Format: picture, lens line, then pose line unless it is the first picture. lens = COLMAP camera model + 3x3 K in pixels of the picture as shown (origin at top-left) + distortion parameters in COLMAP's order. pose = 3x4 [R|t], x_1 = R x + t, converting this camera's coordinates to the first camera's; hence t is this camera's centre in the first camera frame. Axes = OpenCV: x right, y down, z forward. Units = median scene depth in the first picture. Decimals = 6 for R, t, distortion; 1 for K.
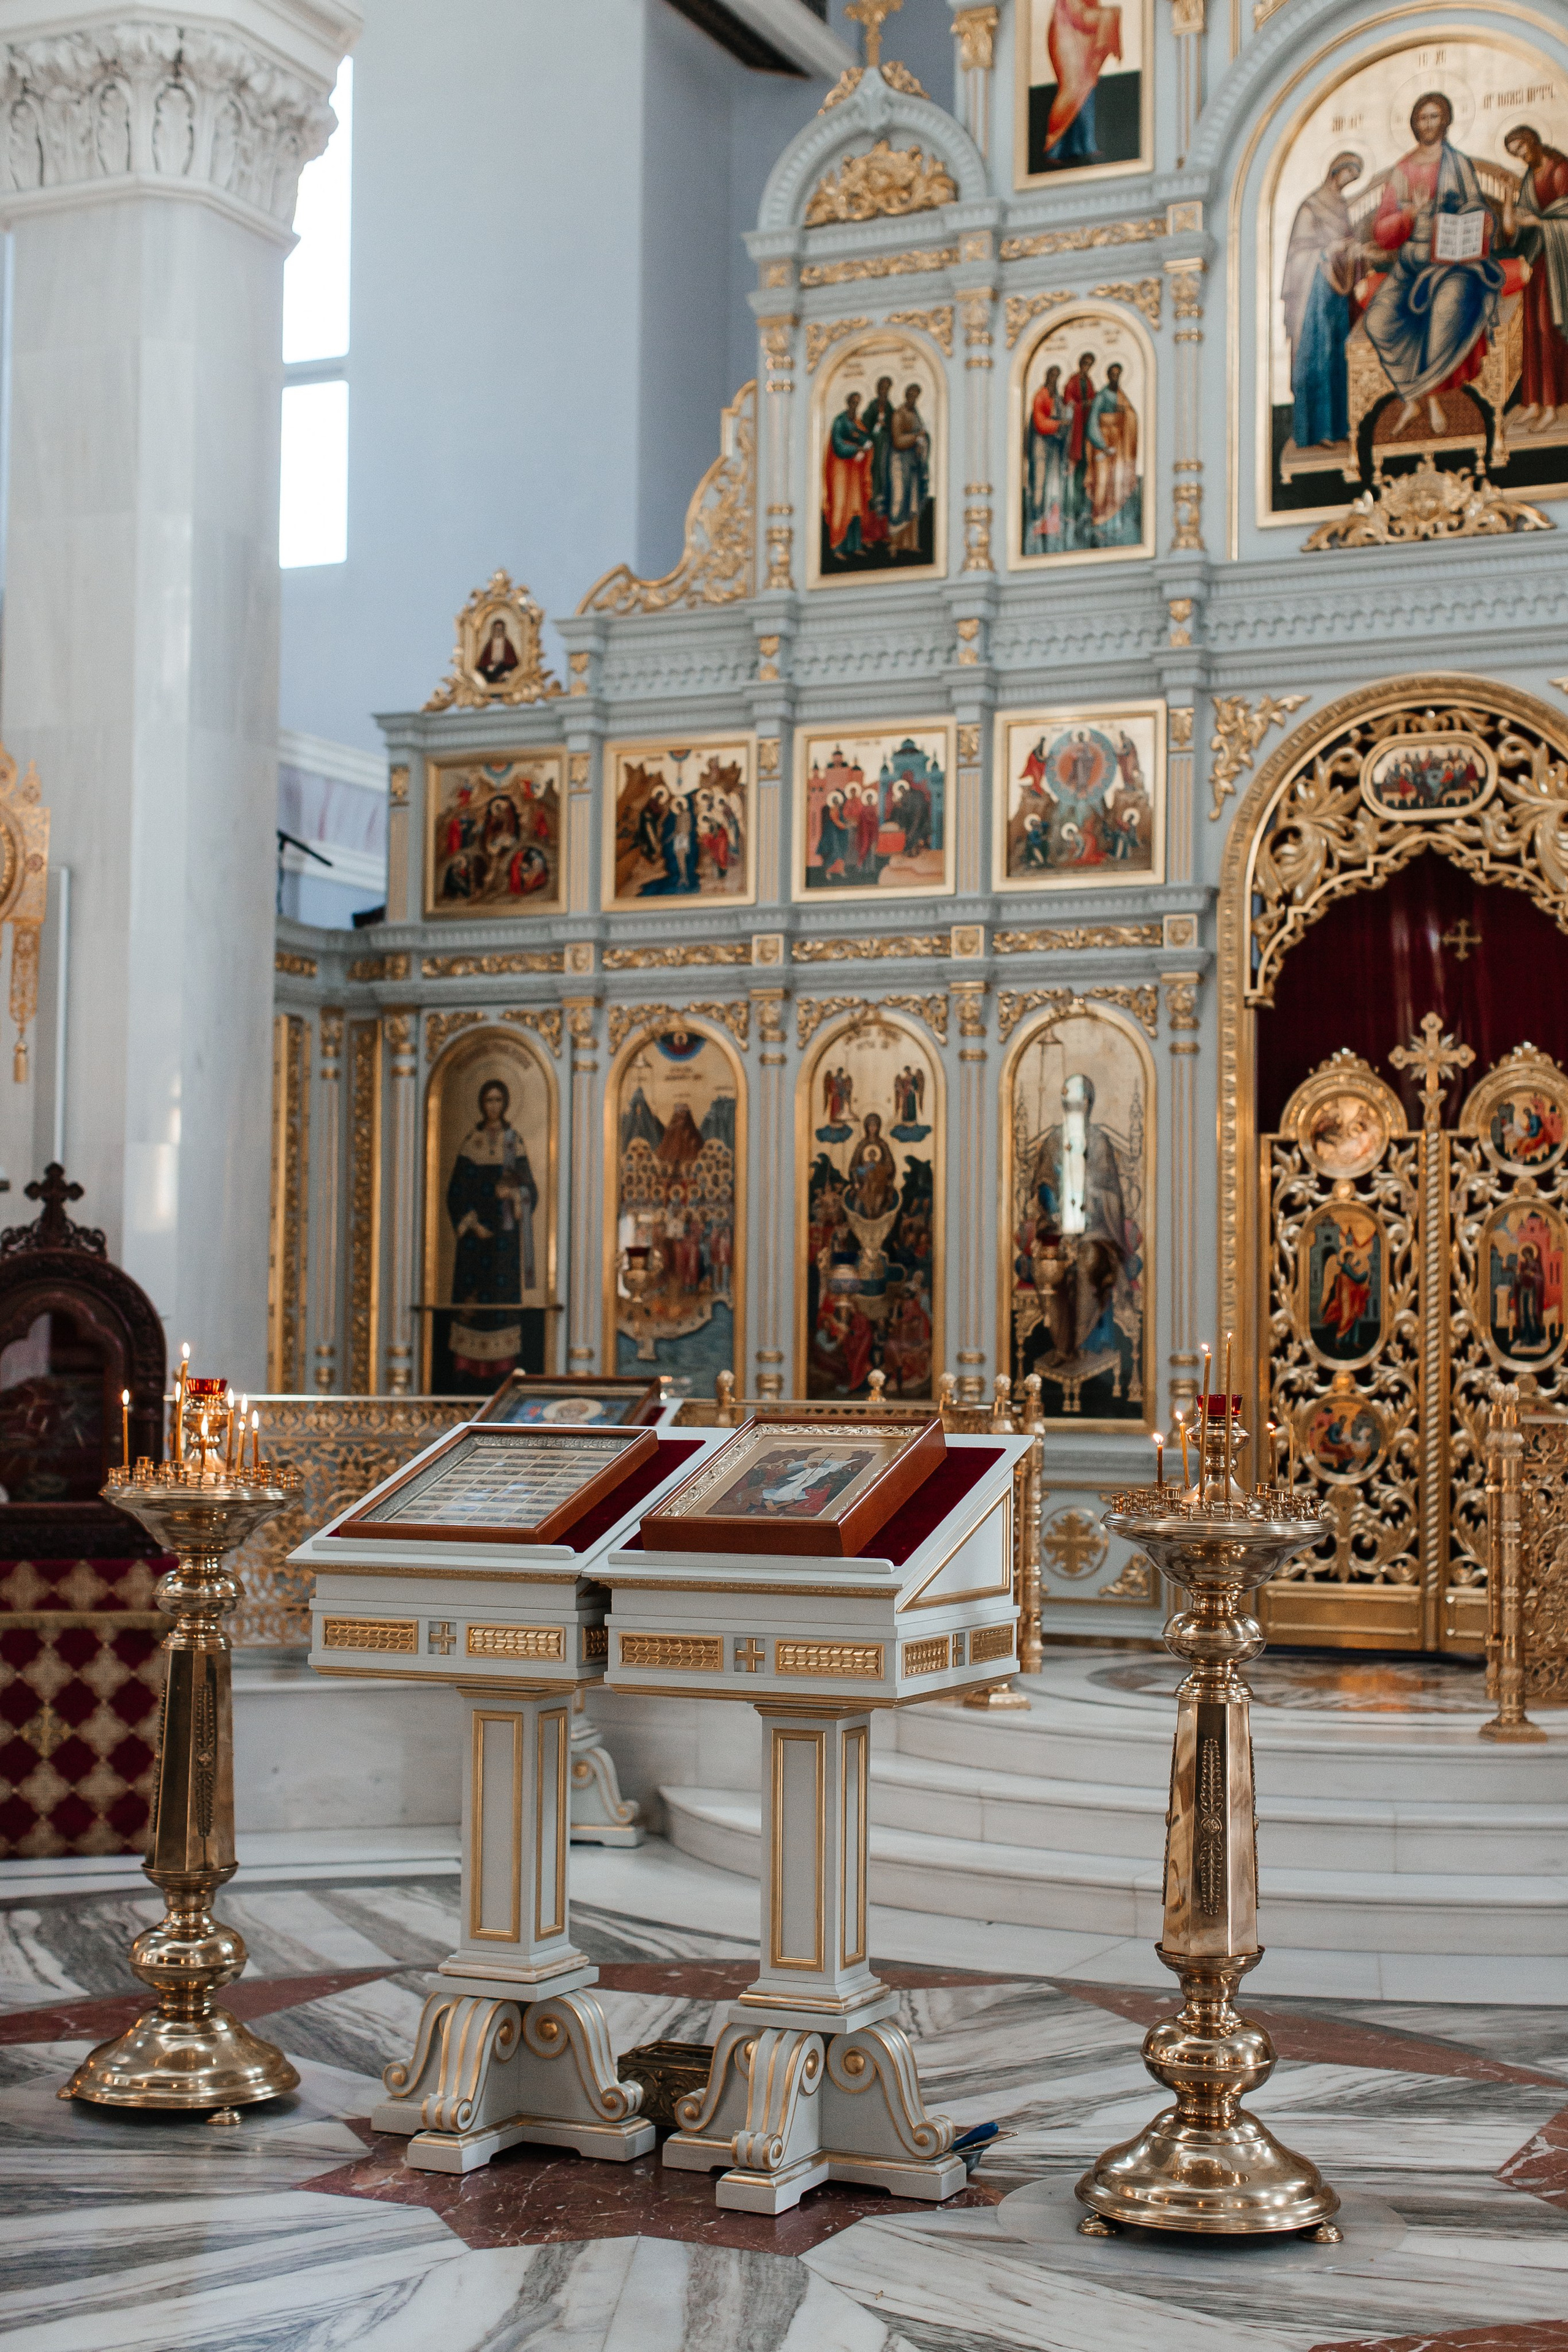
lens RADIAL K [[3435.8, 0, 784.0], [0, 3435.8, 1176.0], [0, 0, 1]] dist [0.011145, -0.077881]
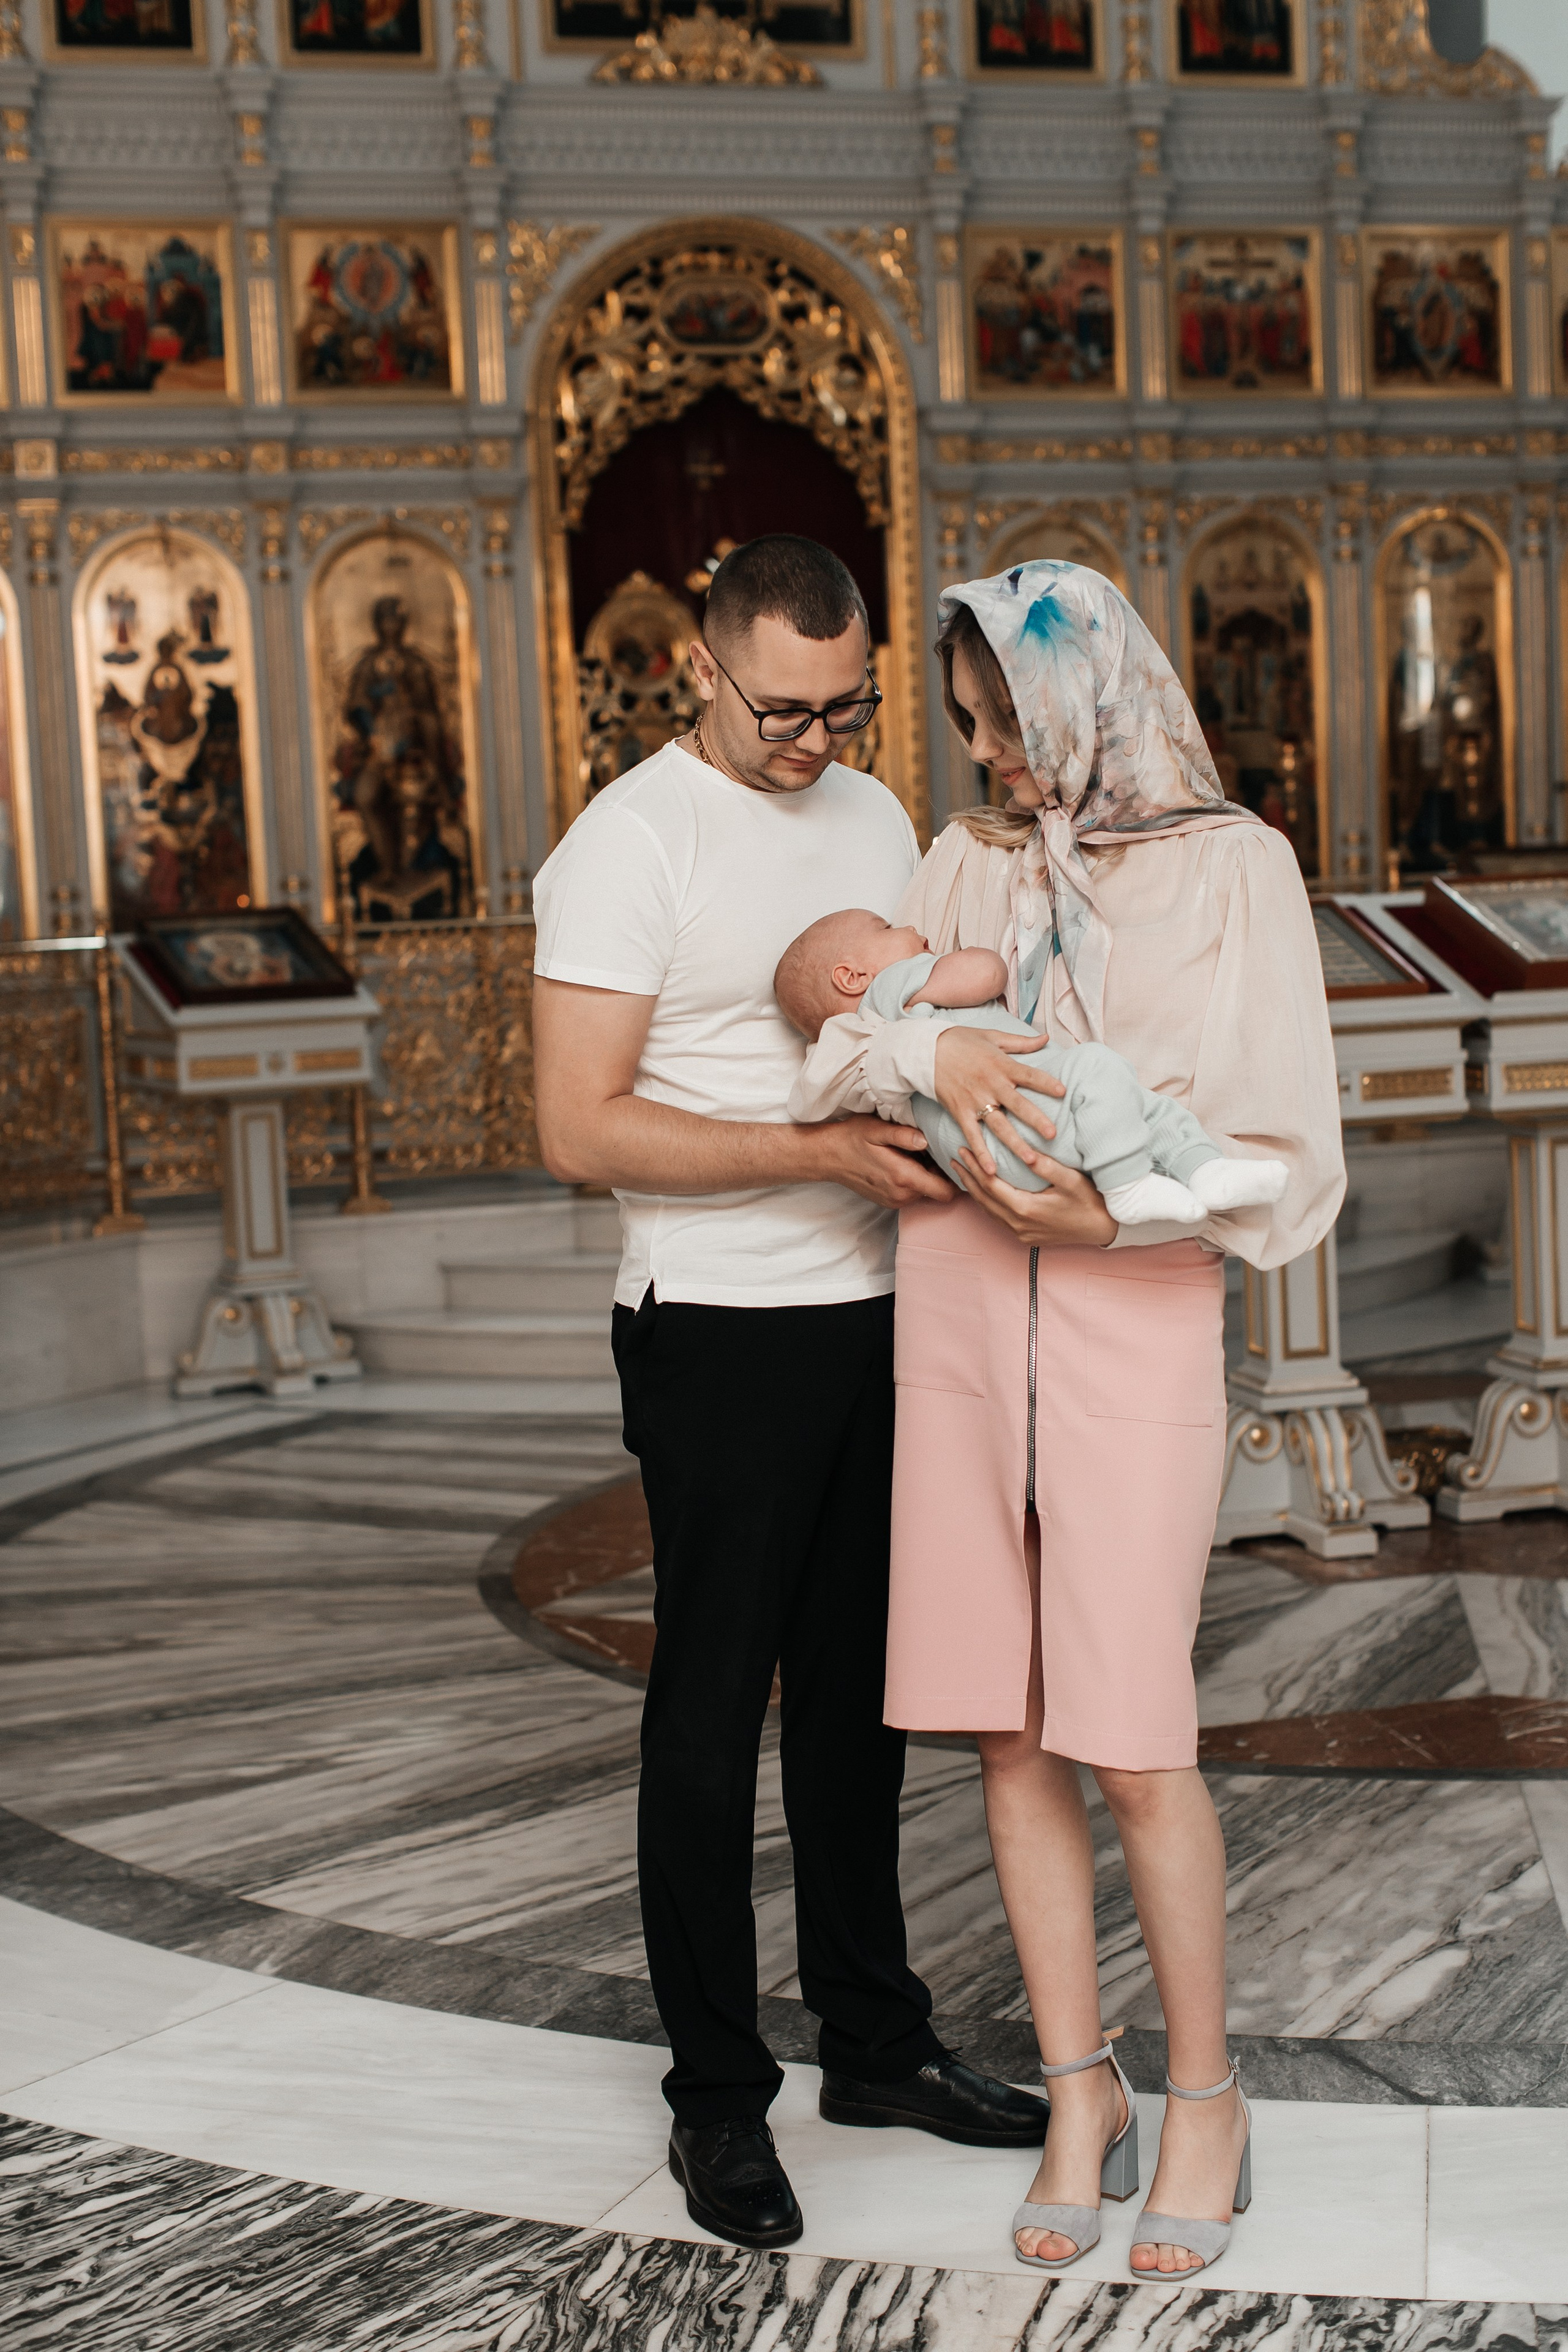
lens RADIAL K [[3346.1, 0, 784.0], [0, 3346.1, 1176.0], [0, 0, 1]] dist [0.053189, -0.047488]
pose [[0.761374, -0.102177, 0.640211, -0.473527], [0.020747, 0.990837, 0.133464, 0.010037], [-0.647981, -0.088333, 0.756517, 0.167680]]
